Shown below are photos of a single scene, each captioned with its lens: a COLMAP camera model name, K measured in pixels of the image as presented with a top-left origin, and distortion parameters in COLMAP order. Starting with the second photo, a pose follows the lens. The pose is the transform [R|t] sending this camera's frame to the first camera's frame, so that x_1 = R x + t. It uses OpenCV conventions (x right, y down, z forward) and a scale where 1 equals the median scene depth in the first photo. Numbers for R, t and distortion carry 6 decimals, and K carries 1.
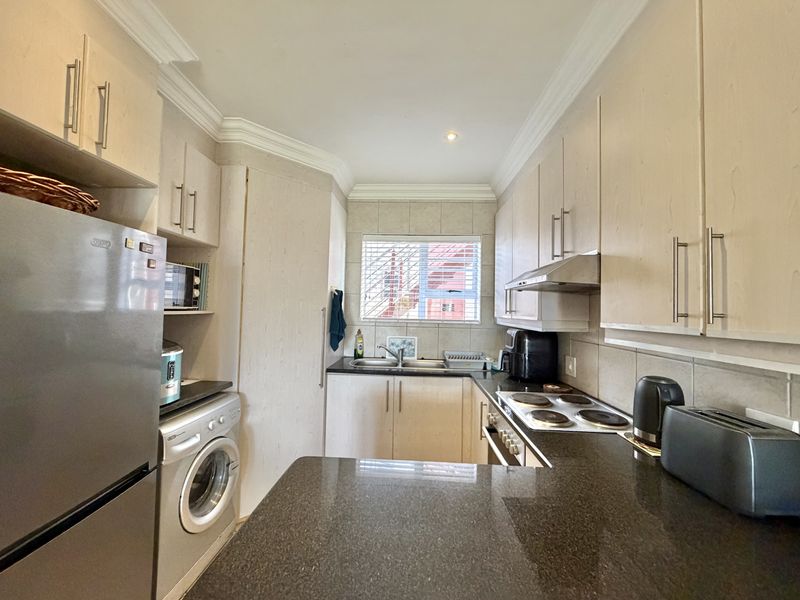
lens RADIAL K [[317.9, 0, 400.0], [0, 317.9, 300.0], [0, 0, 1]] dist [-0.000739, 0.000104]
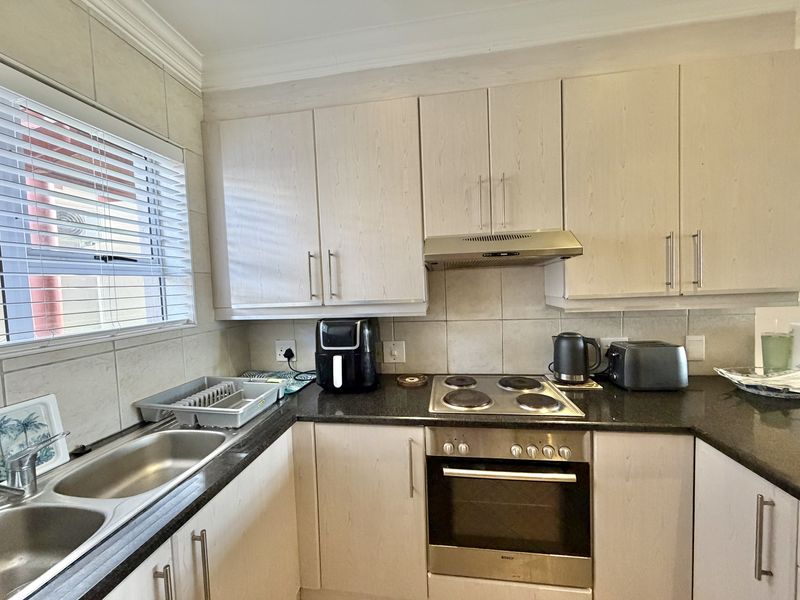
lens RADIAL K [[317.9, 0, 400.0], [0, 317.9, 300.0], [0, 0, 1]] dist [-0.000739, 0.000104]
pose [[0.101304, -0.073812, 0.992114, -0.231468], [0.012068, 0.997262, 0.072963, -0.000055], [-0.994782, 0.004582, 0.101917, 0.634065]]
